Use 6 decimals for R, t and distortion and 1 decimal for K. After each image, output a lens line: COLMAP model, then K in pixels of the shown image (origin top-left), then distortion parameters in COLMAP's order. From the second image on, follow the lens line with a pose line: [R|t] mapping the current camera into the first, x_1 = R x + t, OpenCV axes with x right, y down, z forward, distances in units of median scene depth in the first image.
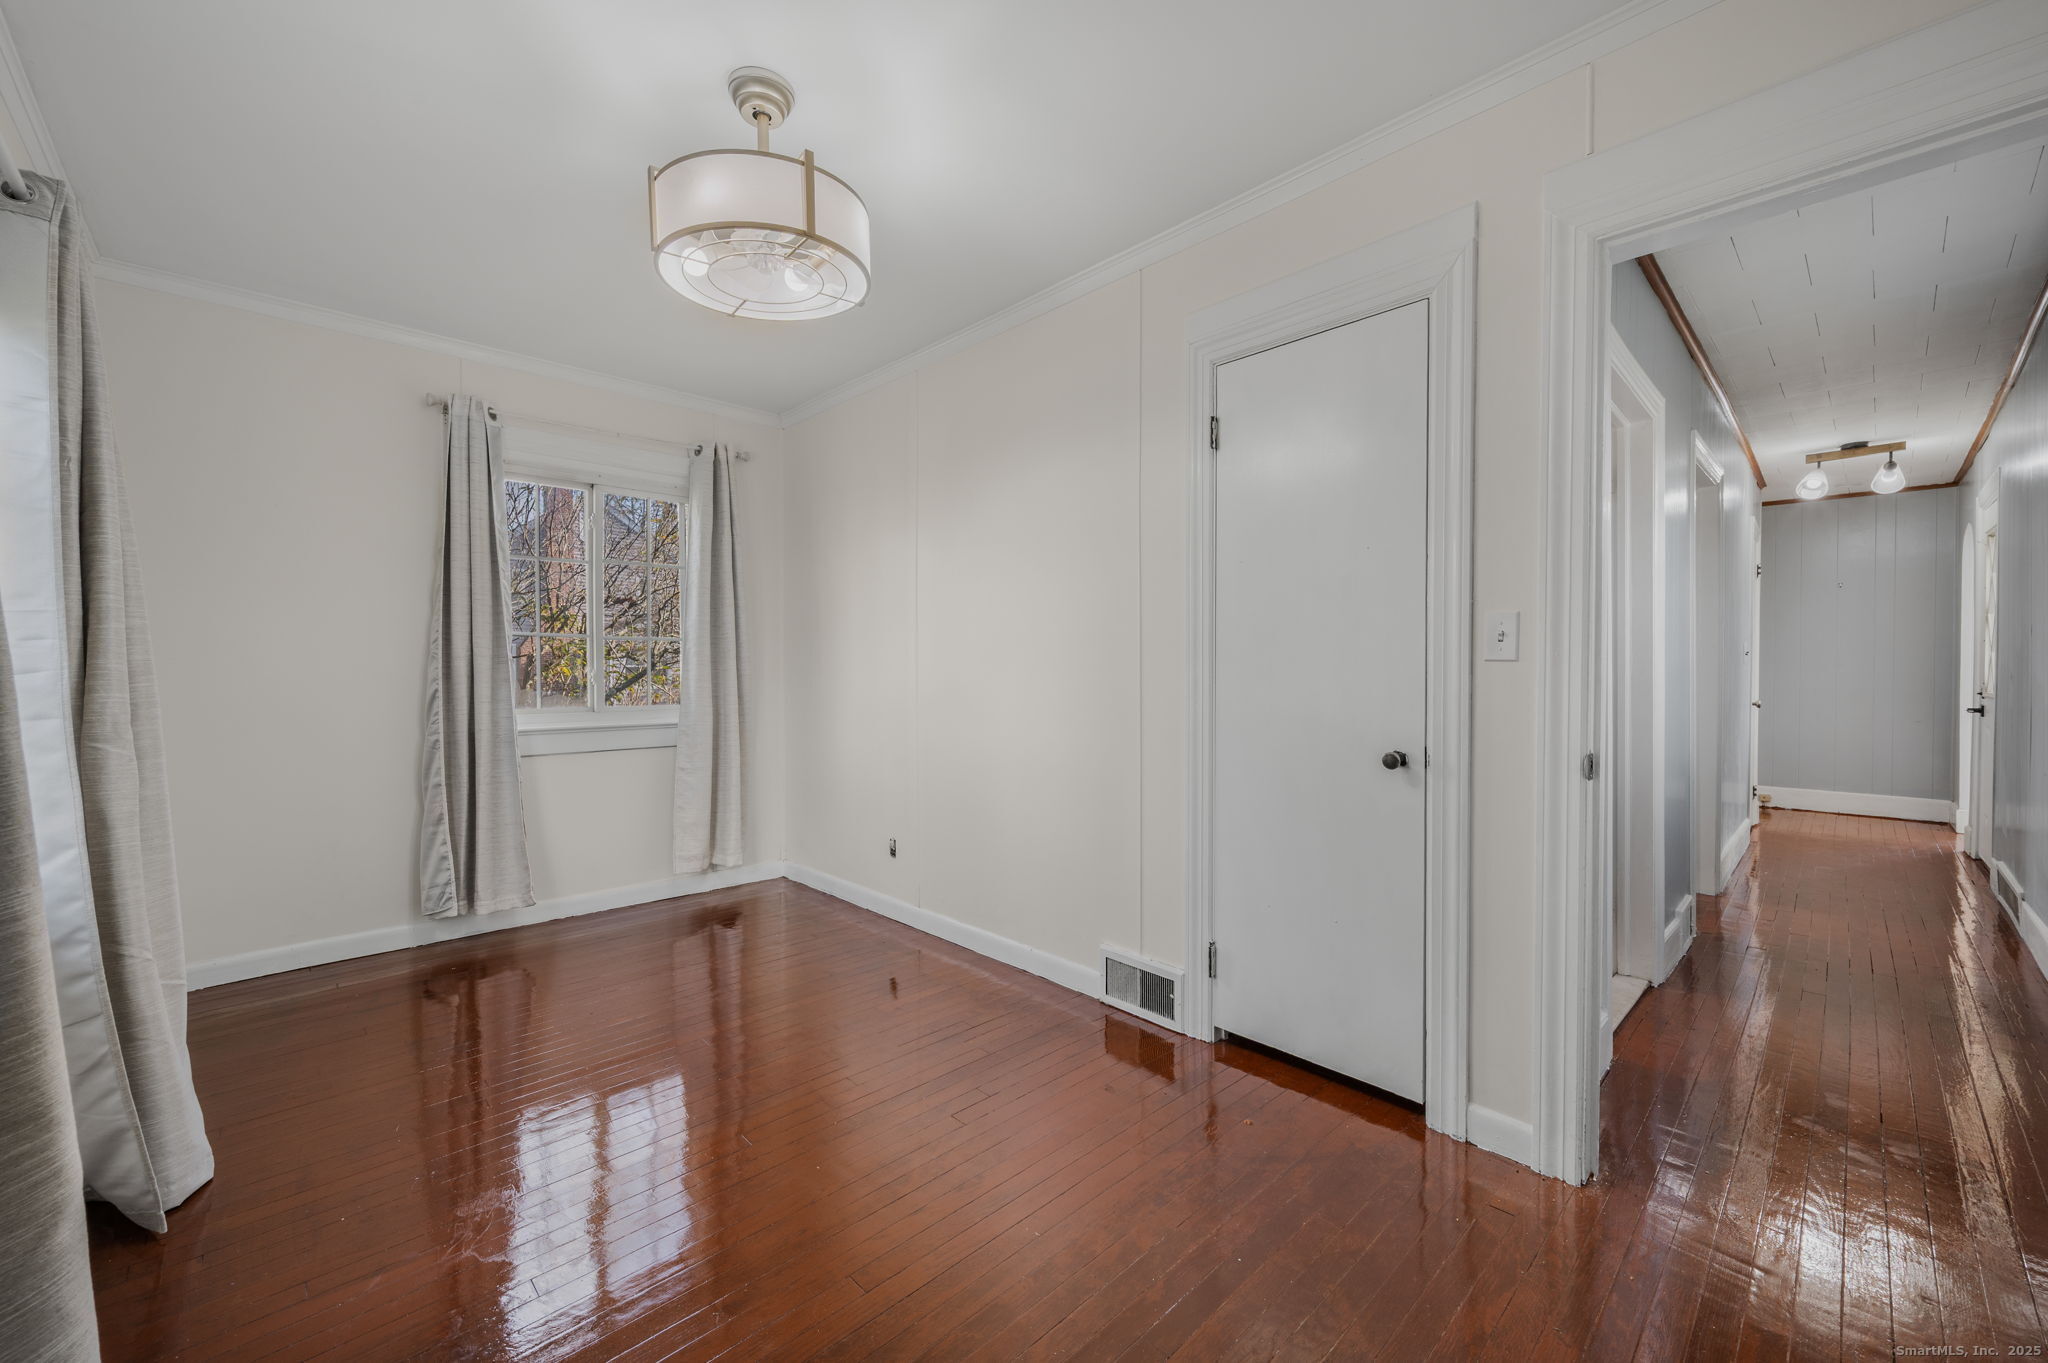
lens RADIAL K [[841.9, 0, 1015.5], [0, 841.9, 662.3], [0, 0, 1]] dist [0.001487, 0.000277]
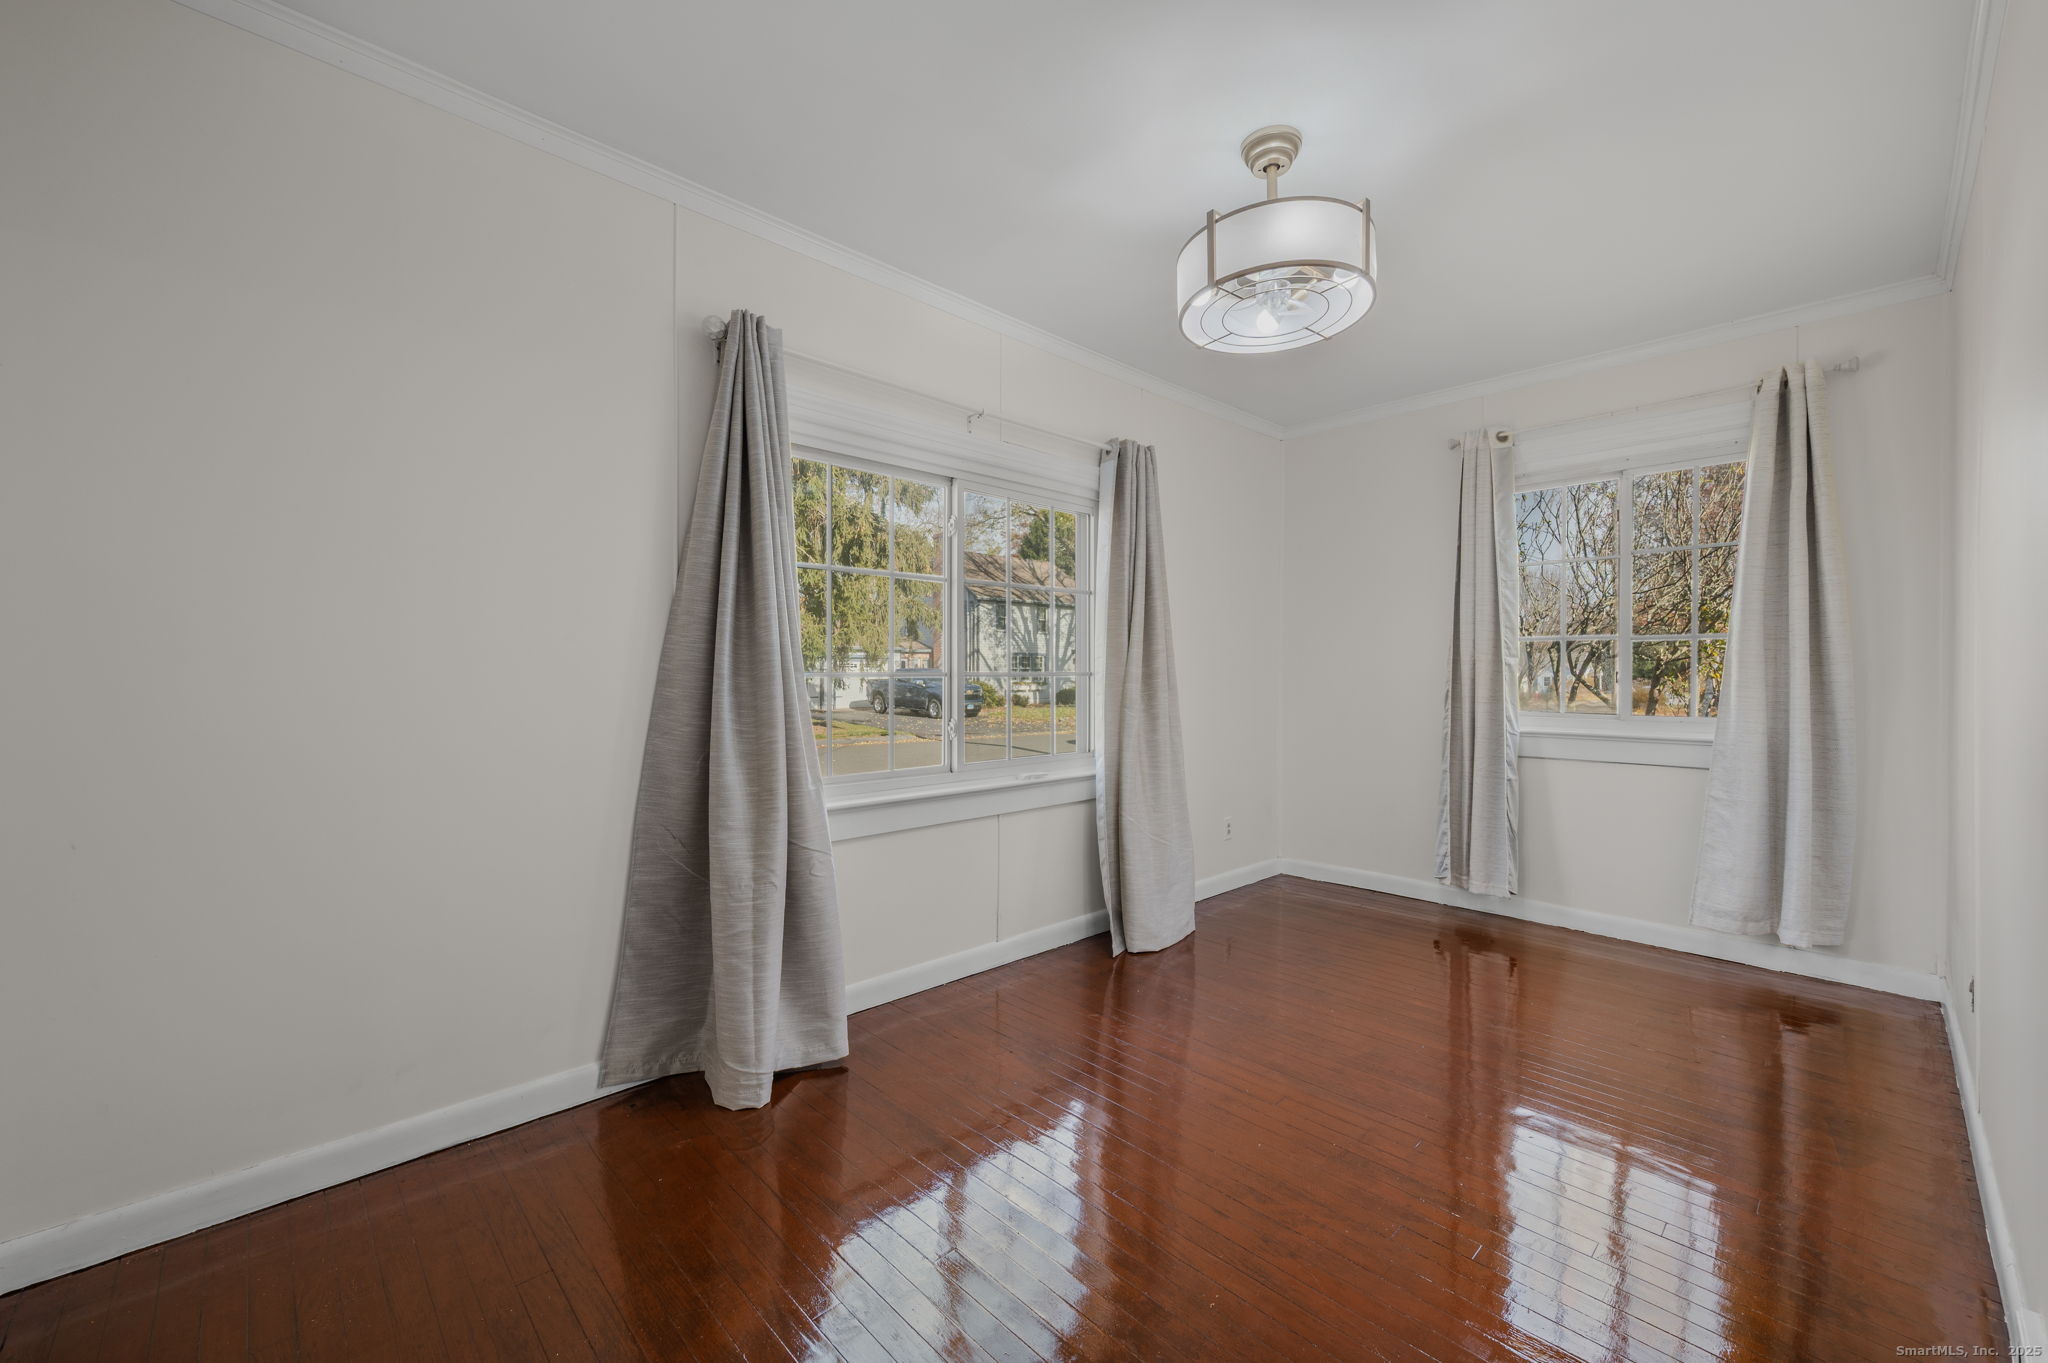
lens RADIAL K [[852.6, 0, 1024.0], [0, 852.6, 681.5], [0, 0, 1]] dist [0.001147, 0.000115]
pose [[-0.052531, 0.001949, -0.998617, 0.487191], [0.001790, 0.999997, 0.001857, 0.014615], [0.998618, -0.001689, -0.052534, 0.426019]]
